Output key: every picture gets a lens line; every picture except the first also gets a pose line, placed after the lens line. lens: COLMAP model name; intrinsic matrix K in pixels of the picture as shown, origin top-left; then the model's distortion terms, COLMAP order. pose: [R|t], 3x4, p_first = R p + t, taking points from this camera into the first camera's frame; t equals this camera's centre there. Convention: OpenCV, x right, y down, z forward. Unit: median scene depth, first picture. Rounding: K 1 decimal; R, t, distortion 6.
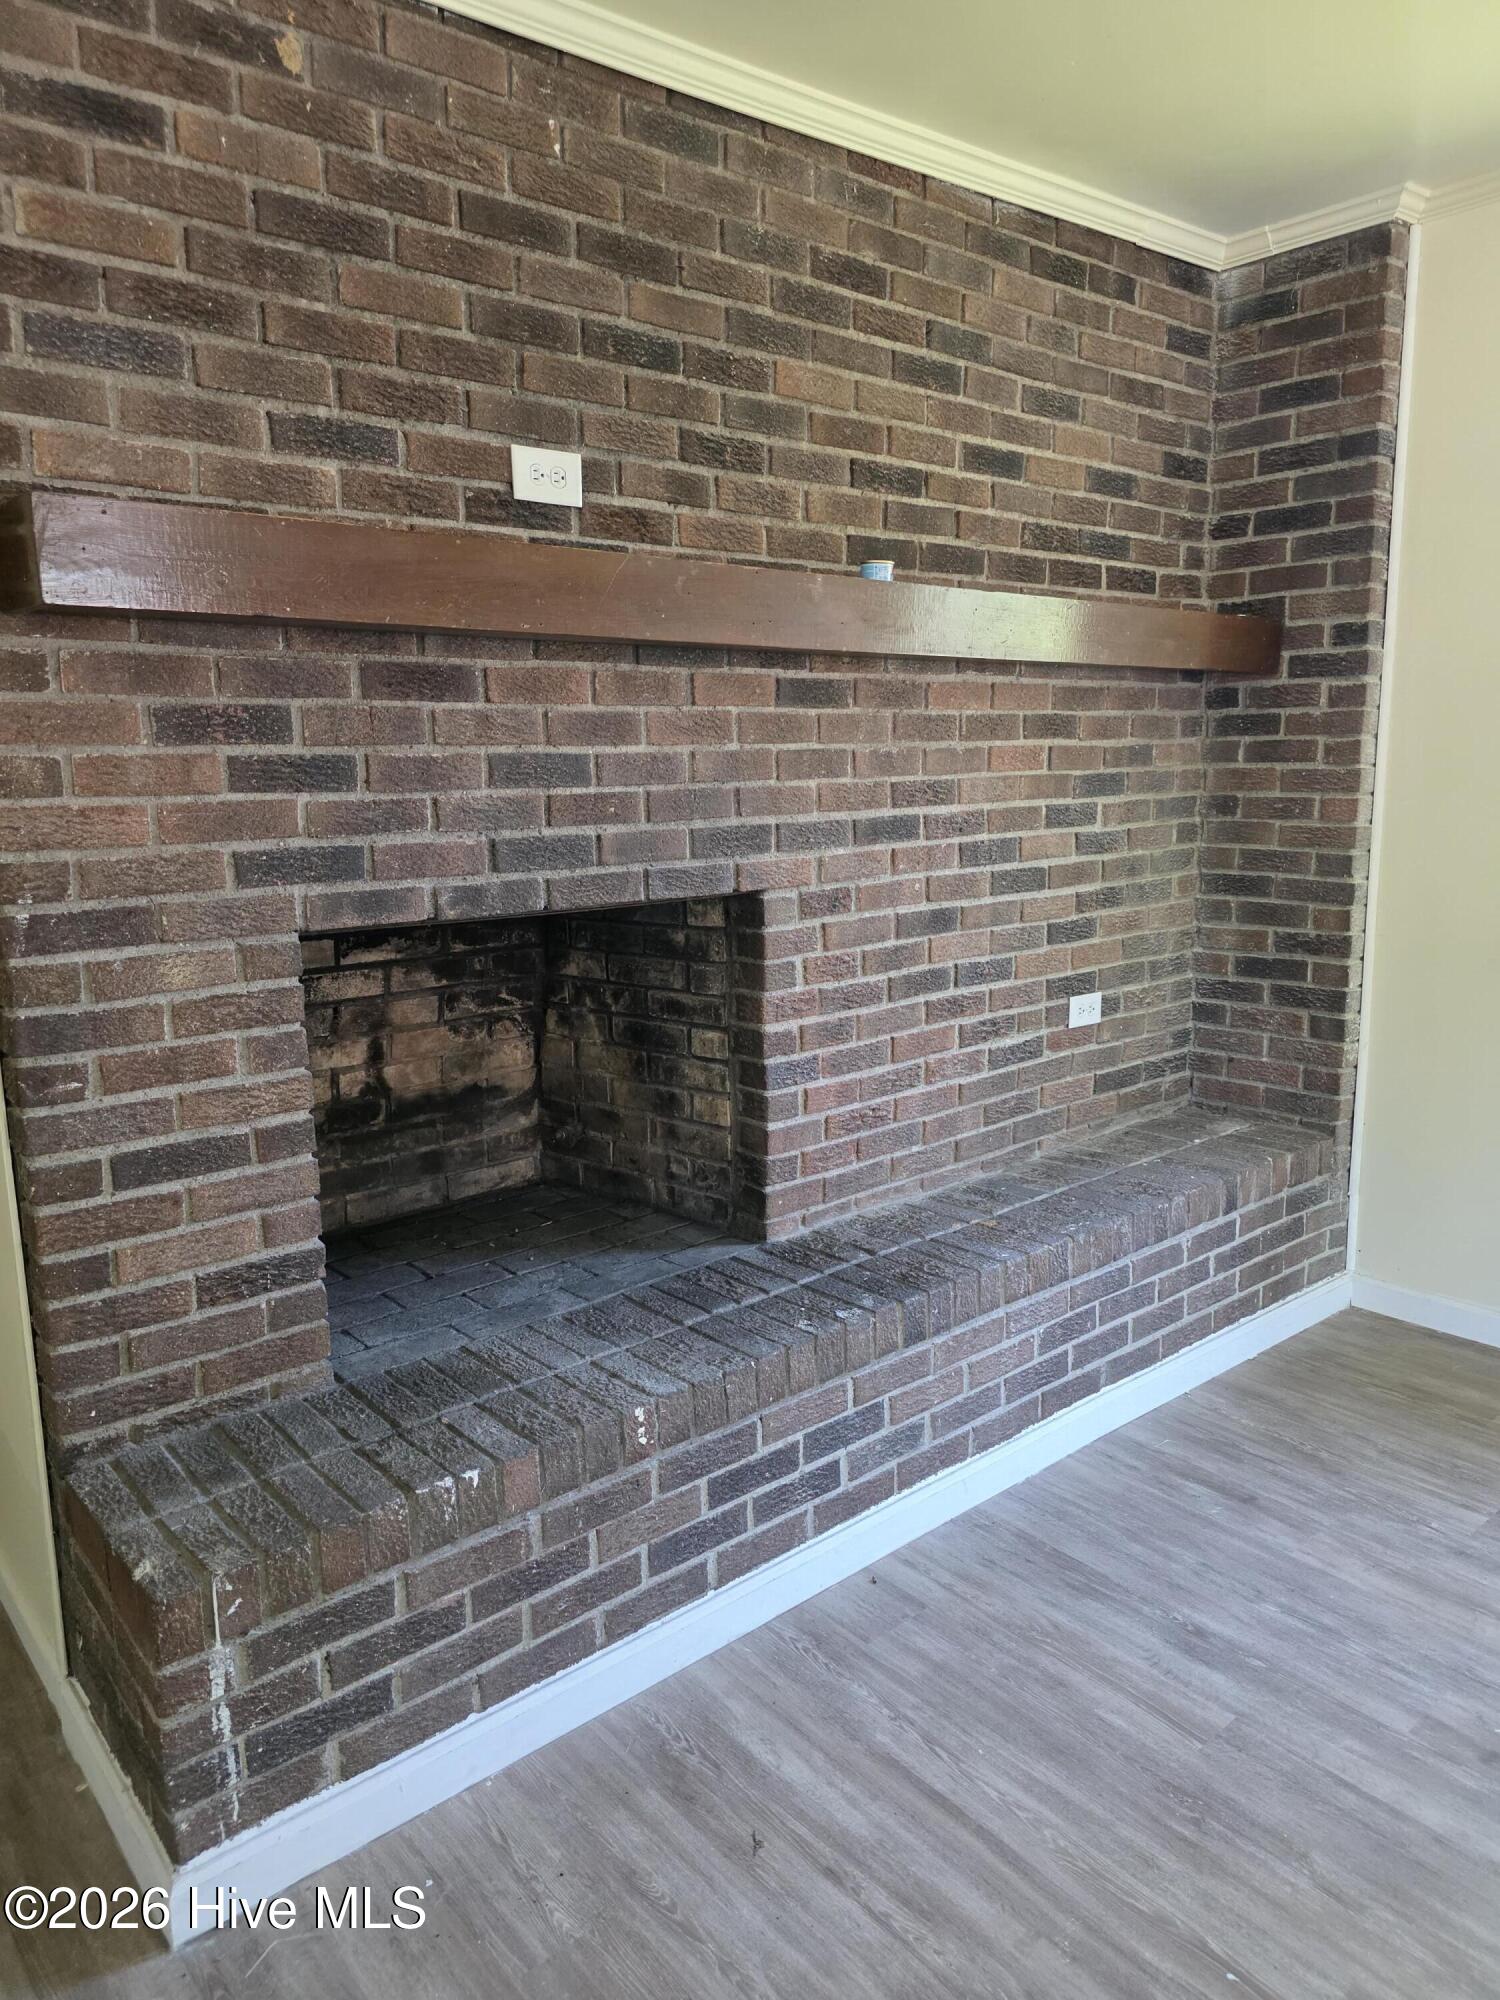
lens RADIAL K [[1353.3, 0, 757.3], [0, 1353.3, 997.5], [0, 0, 1]] dist [0.033386, -0.024144]
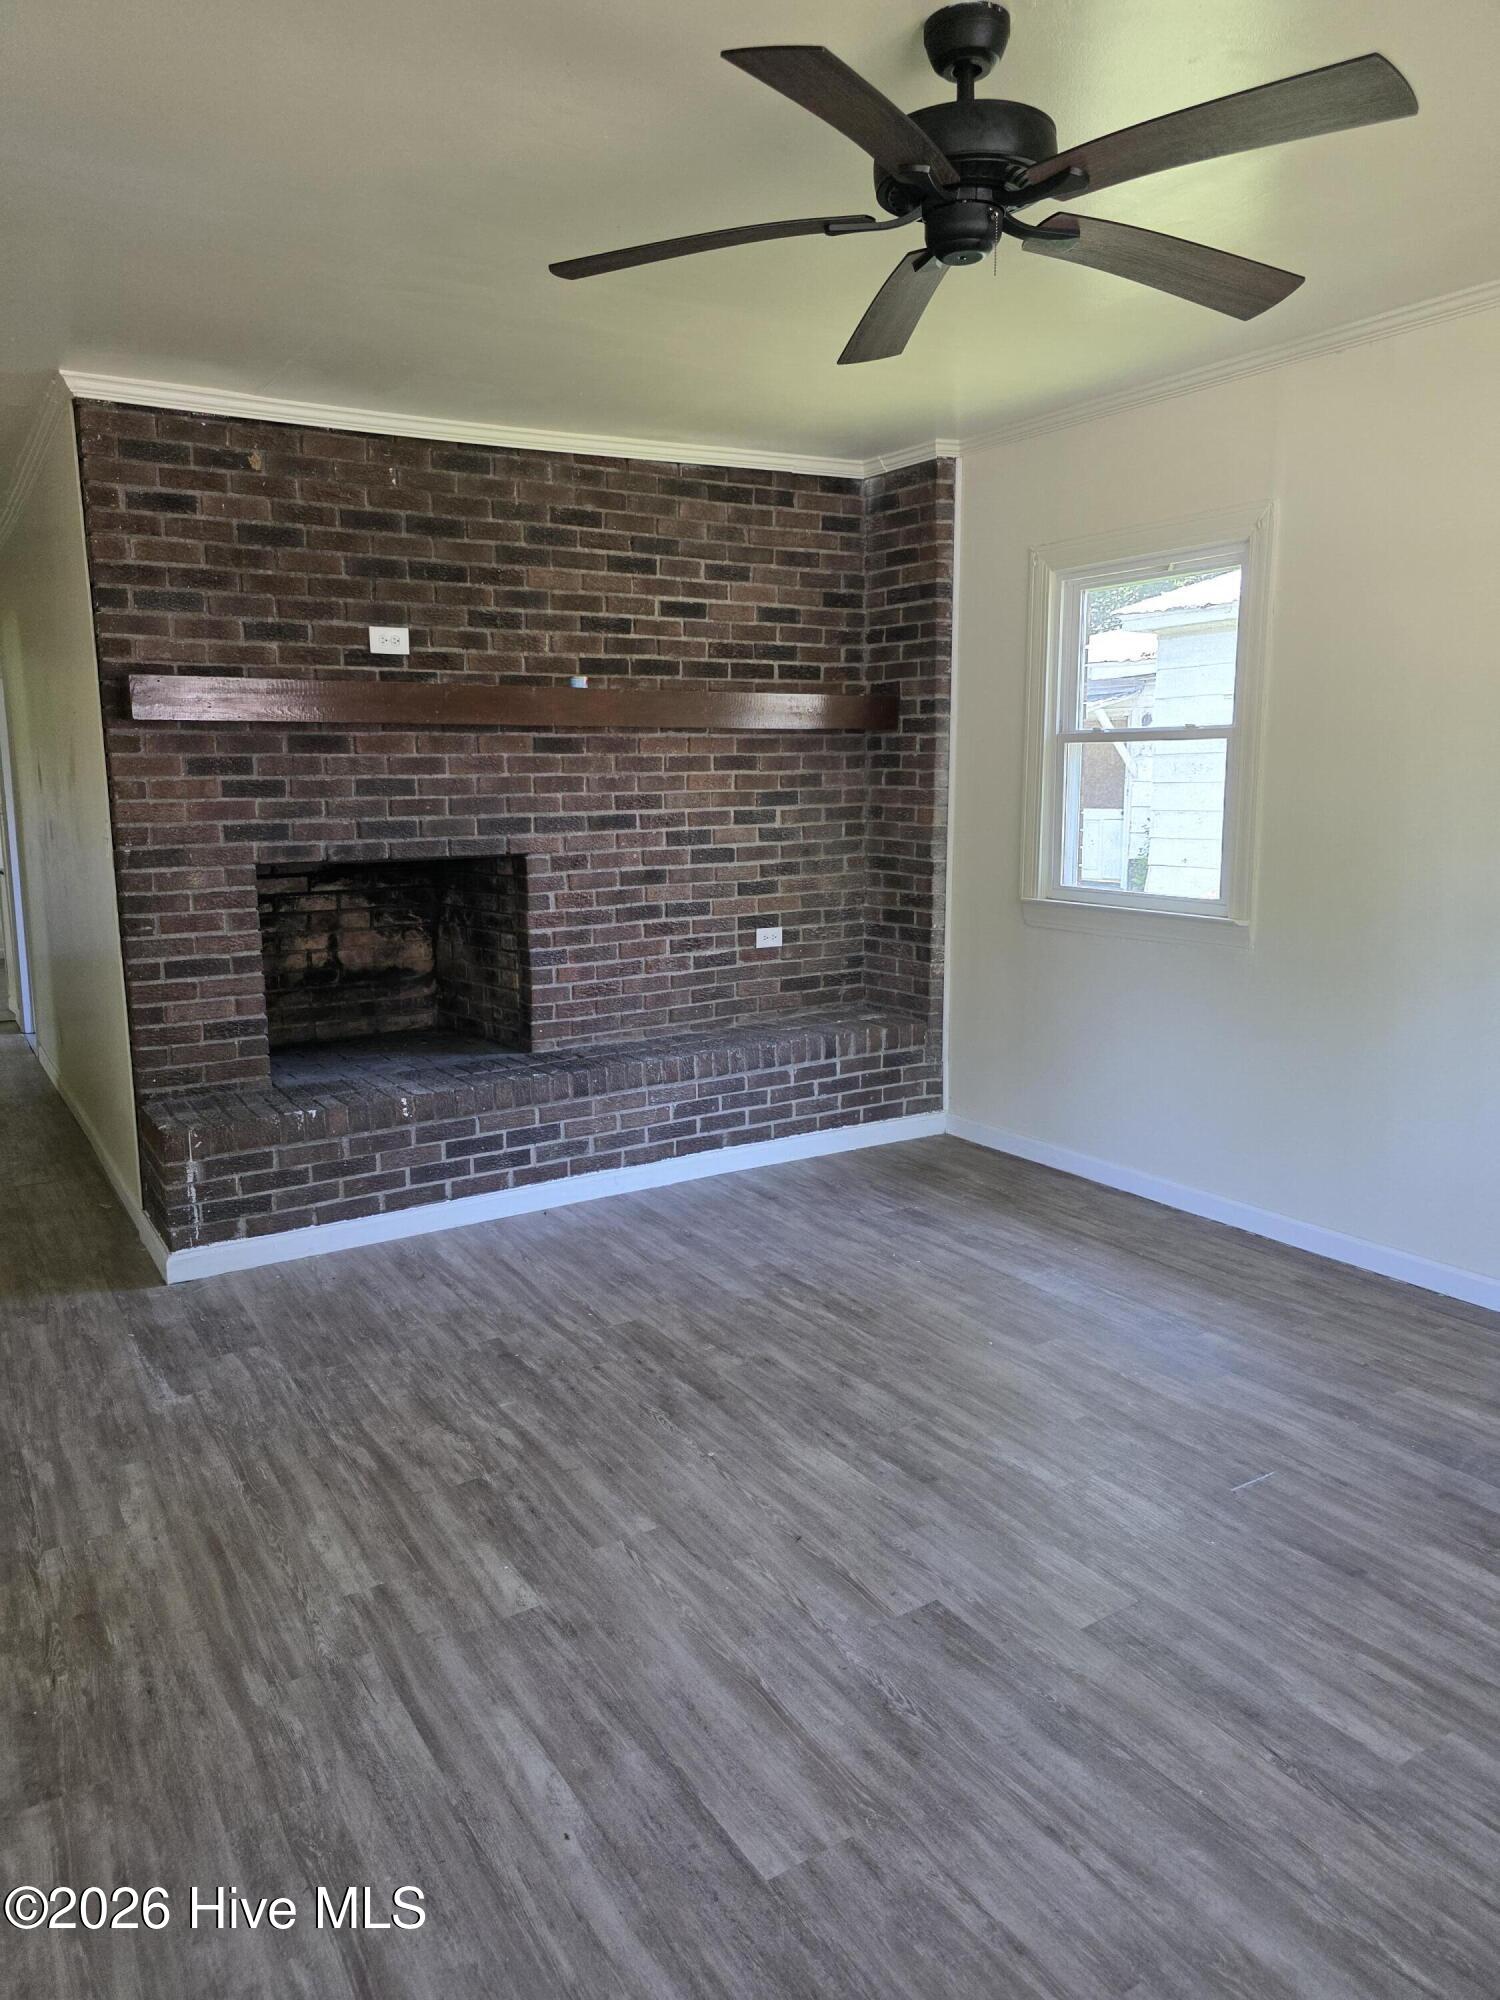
lens RADIAL K [[1353.3, 0, 733.1], [0, 1353.3, 1001.8], [0, 0, 1]] dist [0.033386, -0.024144]
pose [[0.988217, 0.032041, -0.149668, 0.736642], [-0.032345, 0.999477, 0.000407, 0.144567], [0.149603, 0.004438, 0.988736, -0.997486]]
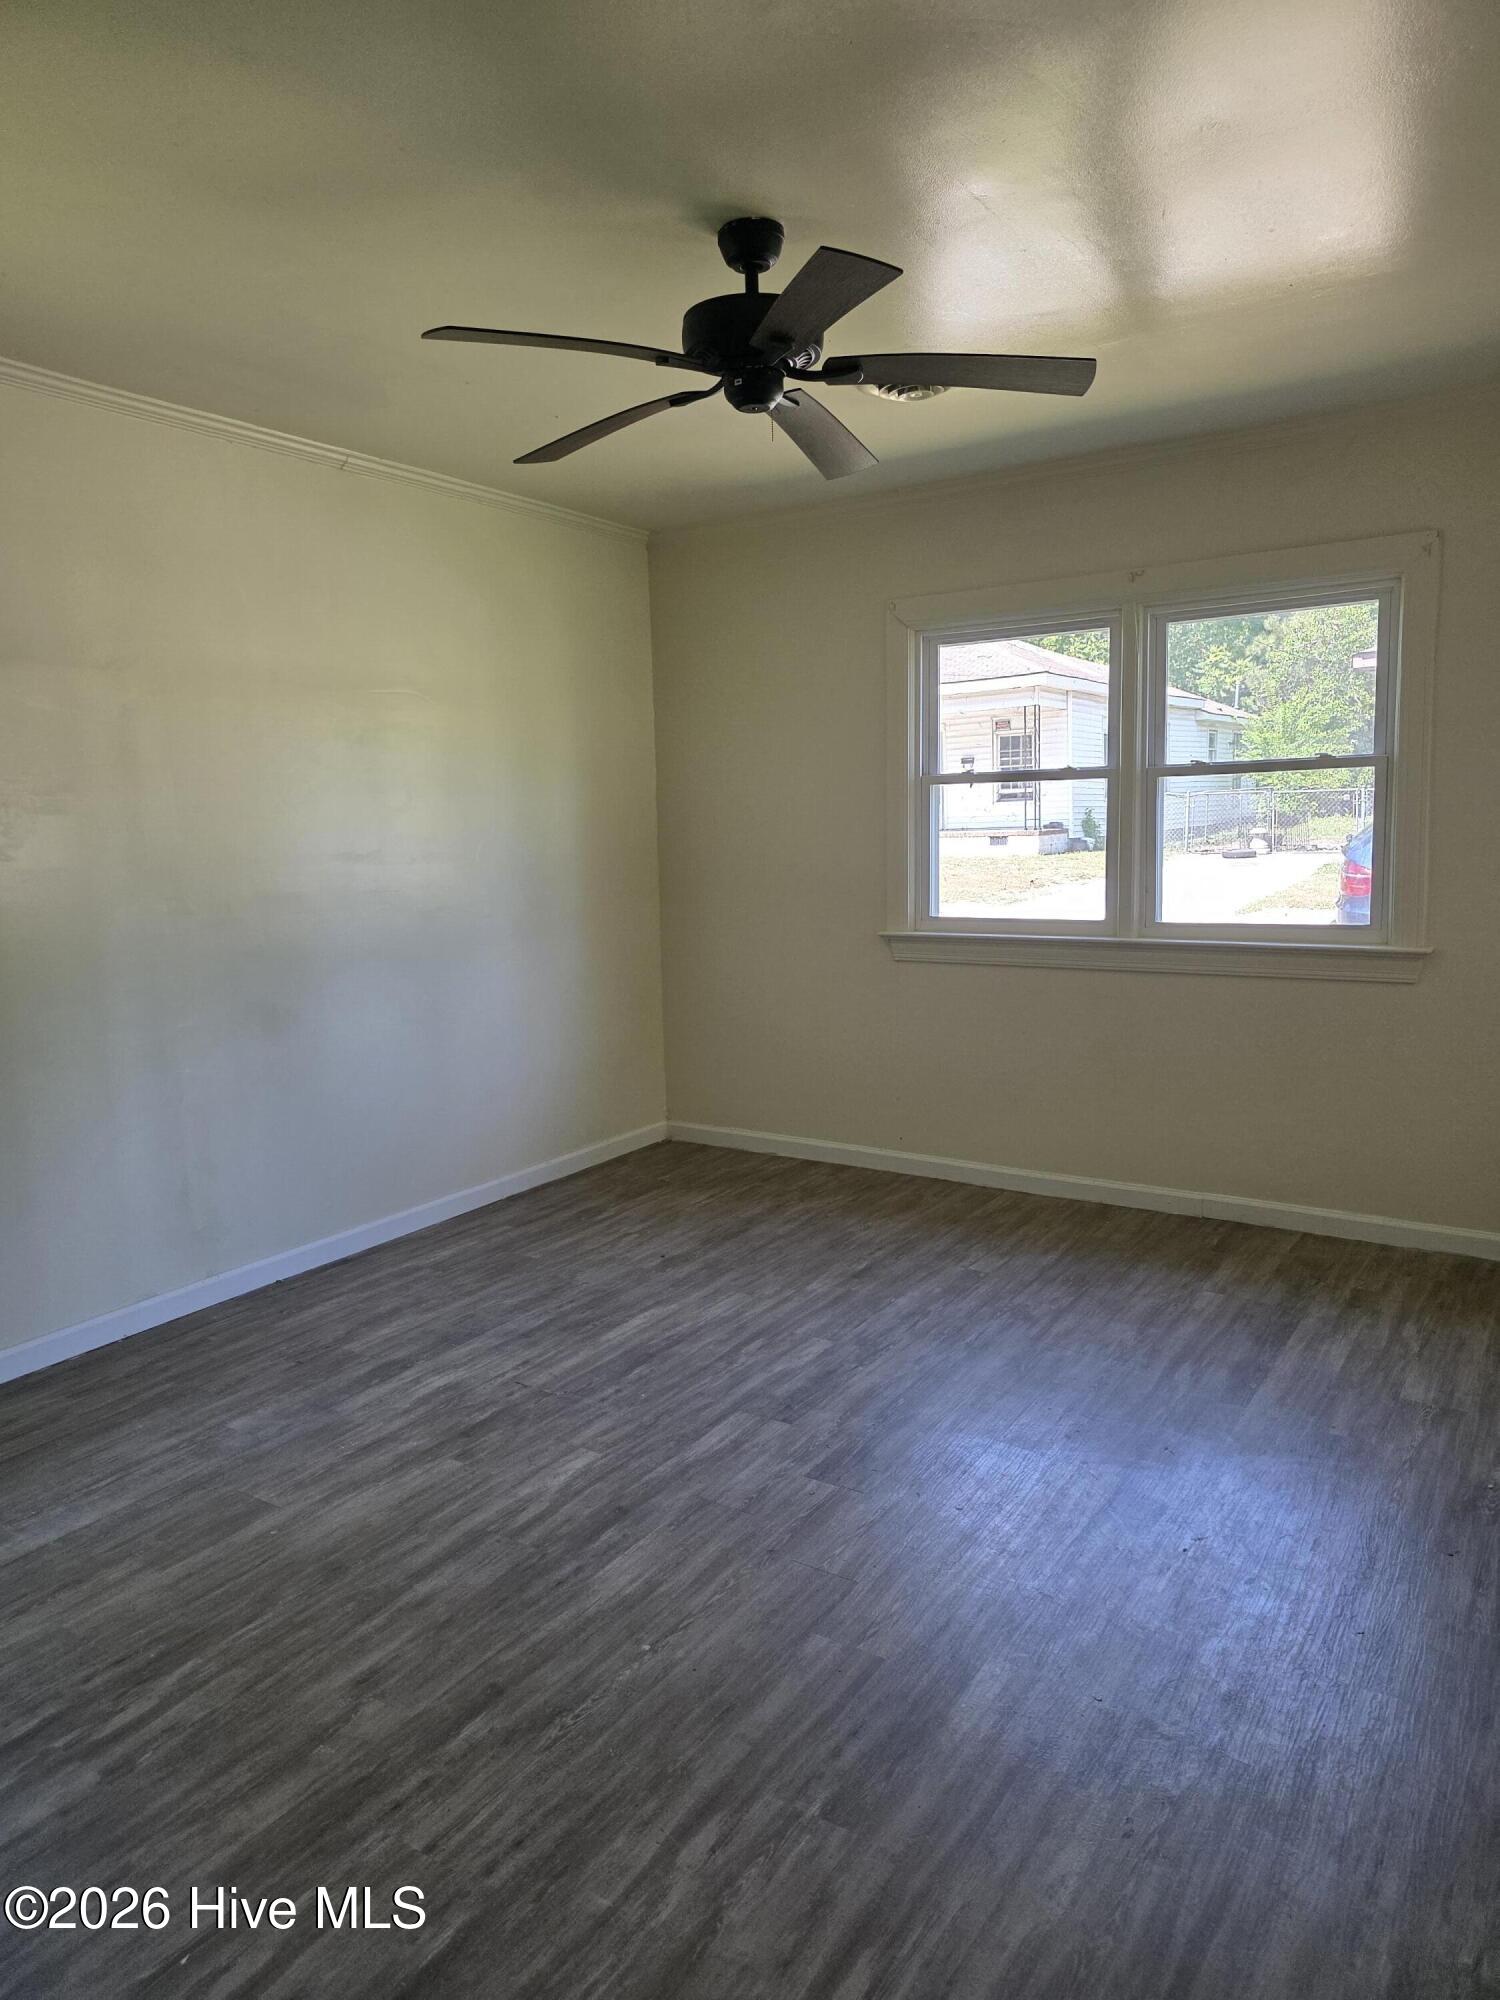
lens RADIAL K [[1353.3, 0, 748.7], [0, 1353.3, 999.2], [0, 0, 1]] dist [0.033386, -0.024144]
pose [[-0.287288, -0.104505, 0.952126, -0.608916], [0.195620, 0.966678, 0.165127, -0.093571], [-0.937656, 0.233694, -0.257272, 0.566800]]
